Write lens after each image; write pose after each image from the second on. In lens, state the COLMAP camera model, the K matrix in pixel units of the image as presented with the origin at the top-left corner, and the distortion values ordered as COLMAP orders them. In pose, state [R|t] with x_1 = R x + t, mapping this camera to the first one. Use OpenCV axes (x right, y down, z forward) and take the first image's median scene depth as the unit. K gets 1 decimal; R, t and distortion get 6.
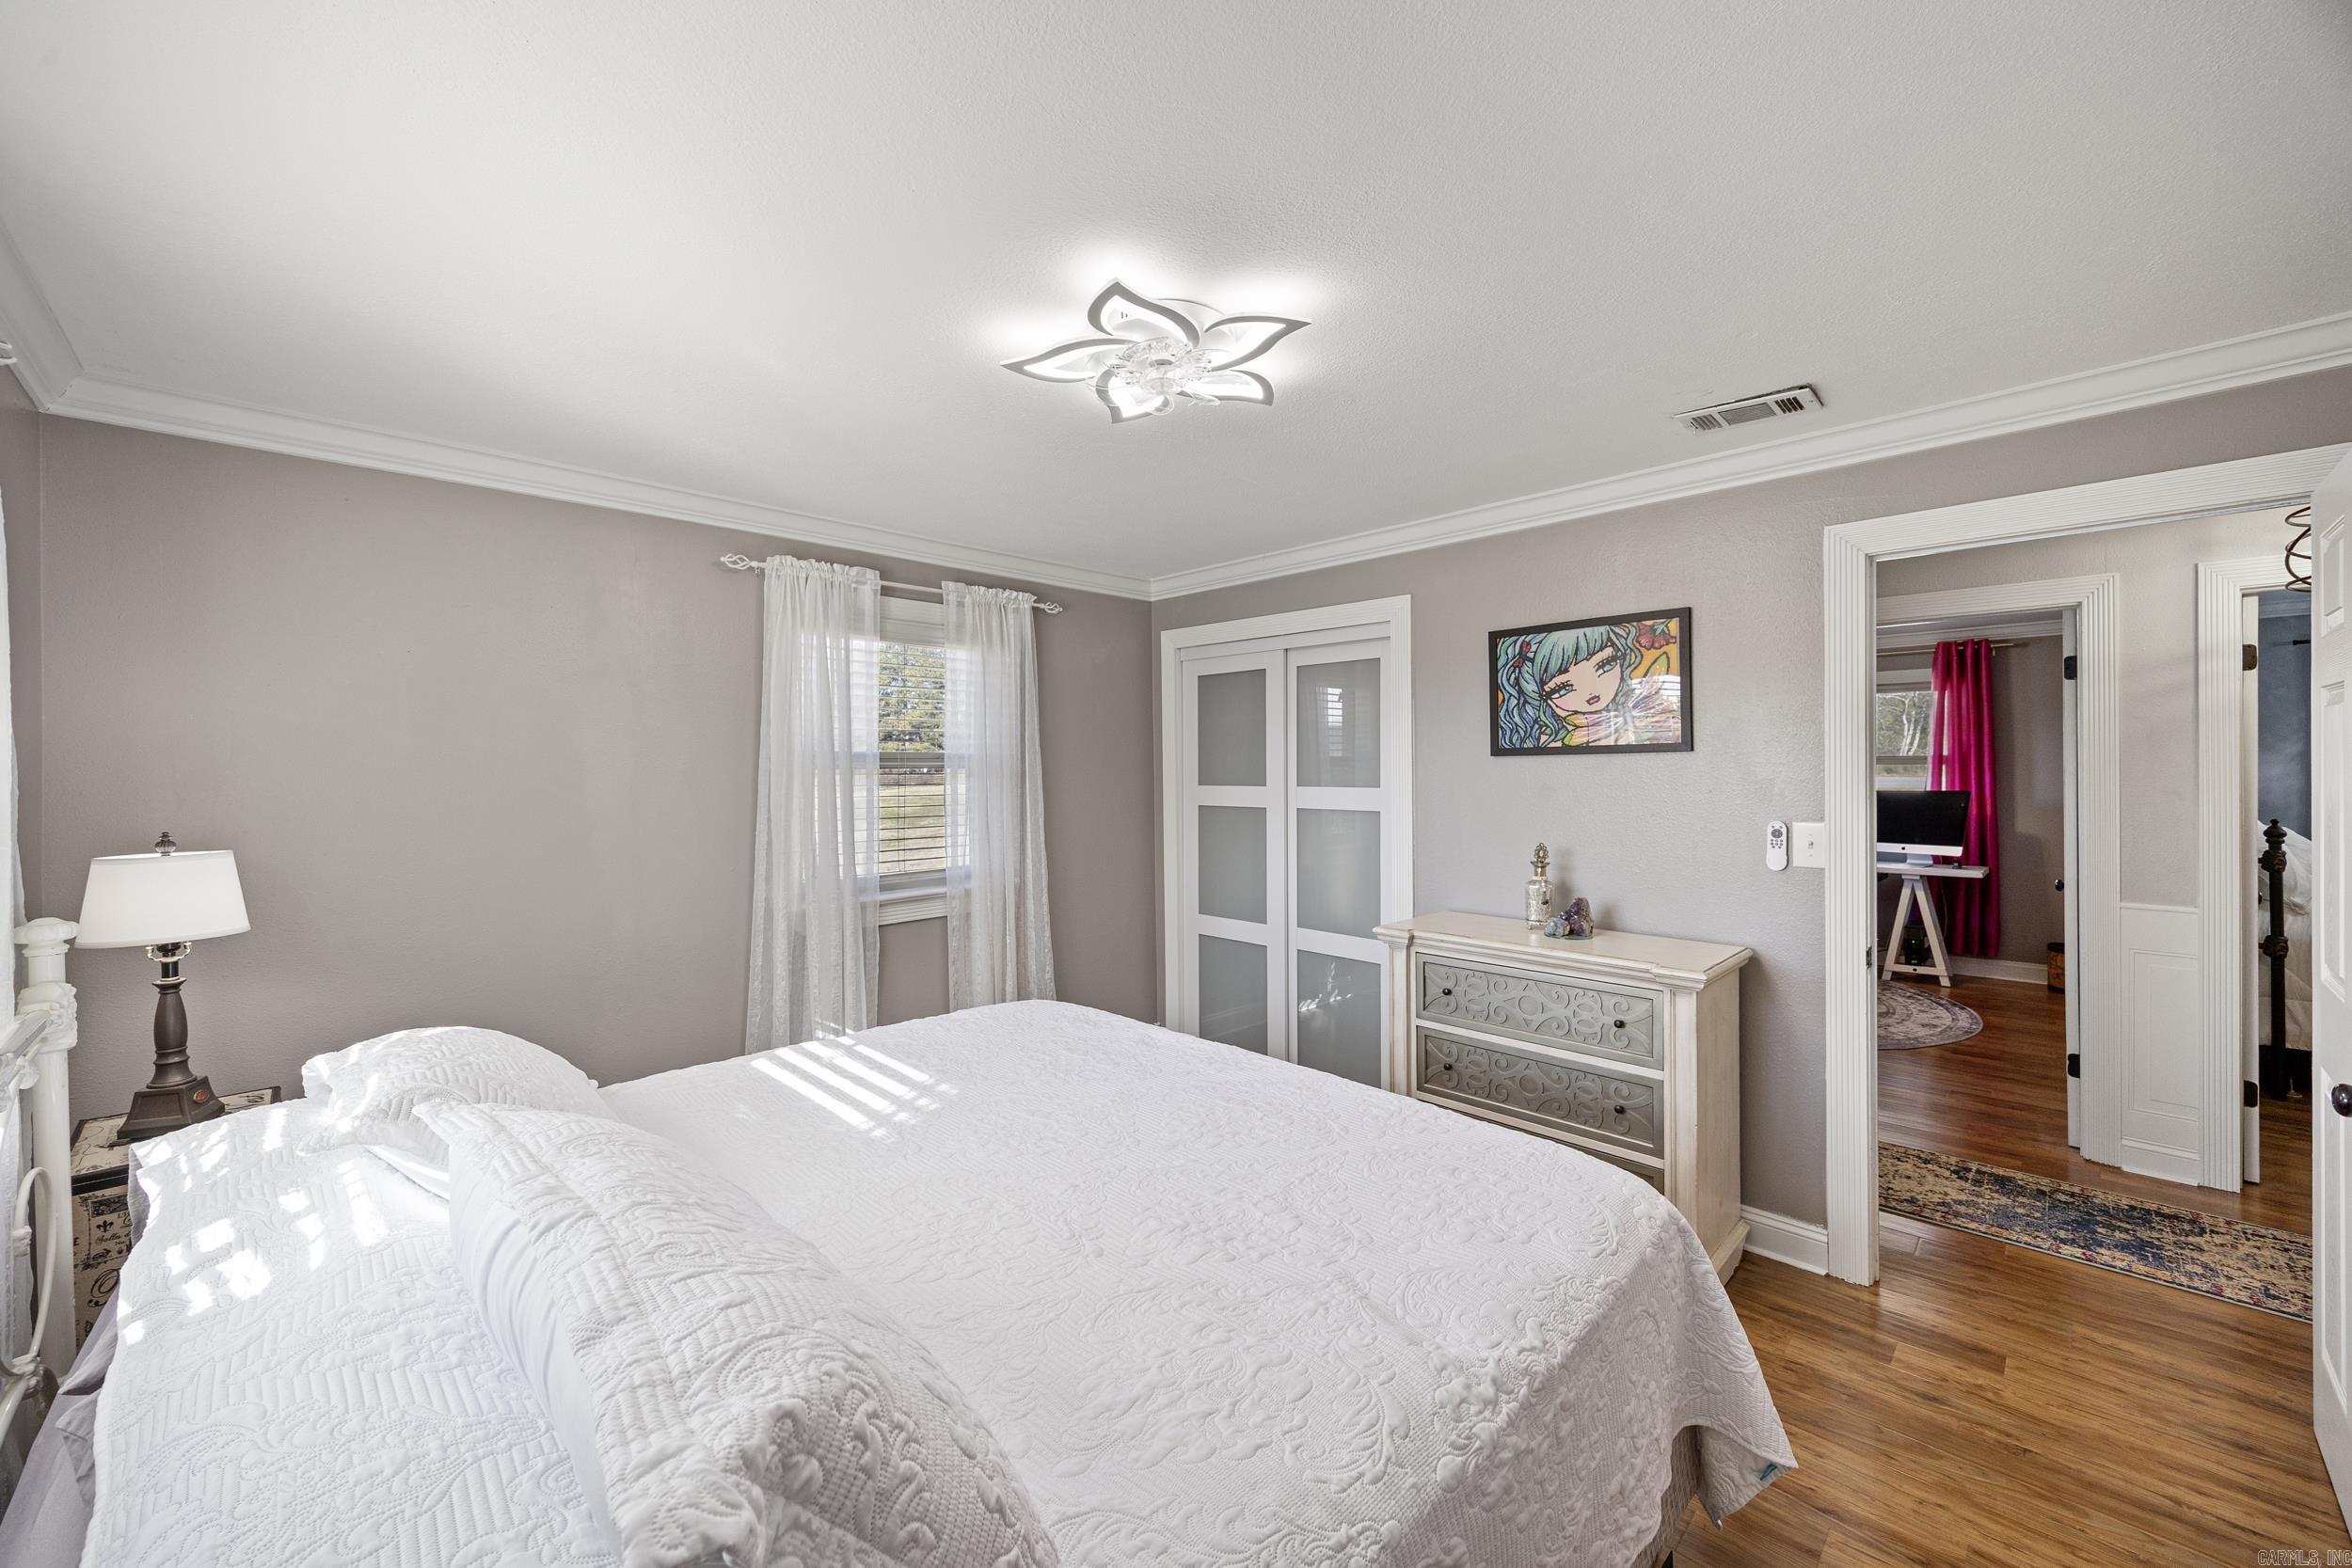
lens RADIAL K [[903.5, 0, 1186.2], [0, 903.5, 780.5], [0, 0, 1]] dist [-0.000091, 0.000155]
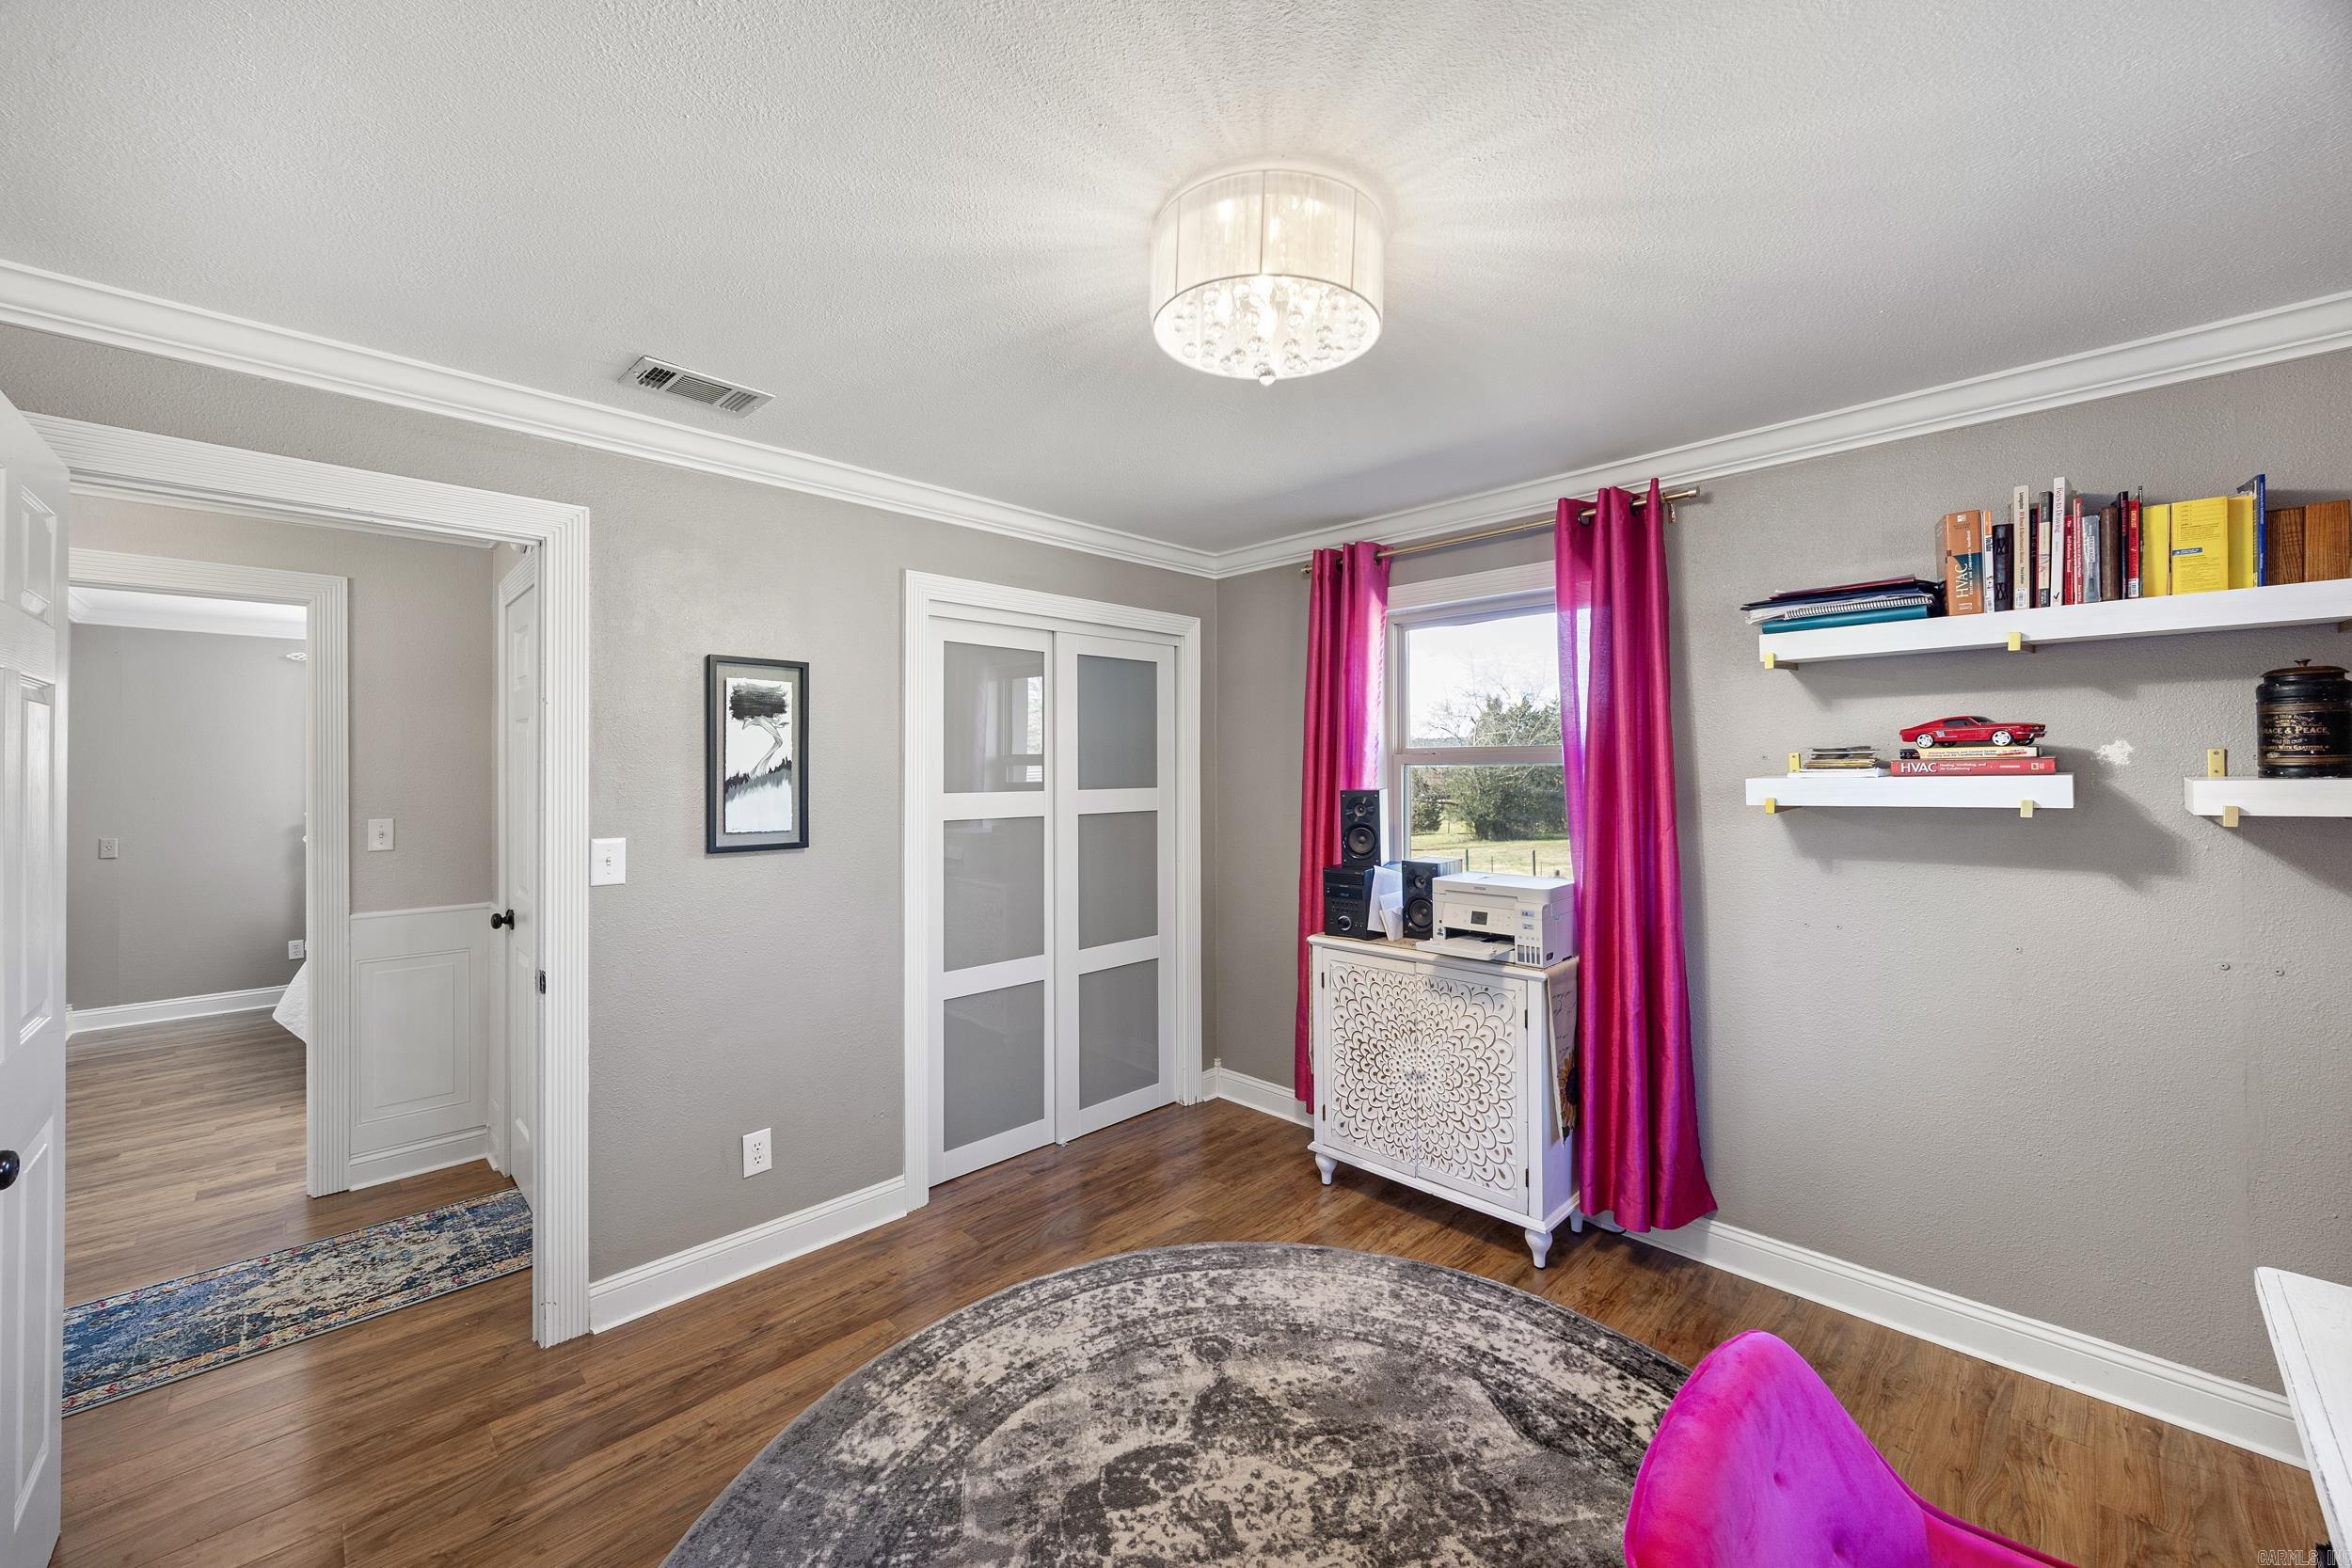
lens RADIAL K [[903.5, 0, 1186.2], [0, 903.5, 780.5], [0, 0, 1]] dist [-0.000091, 0.000155]
pose [[-0.004471, 0.004658, -0.999979, 1.560199], [0.010452, 0.999935, 0.004611, -0.012889], [0.999935, -0.010432, -0.004519, 1.730440]]
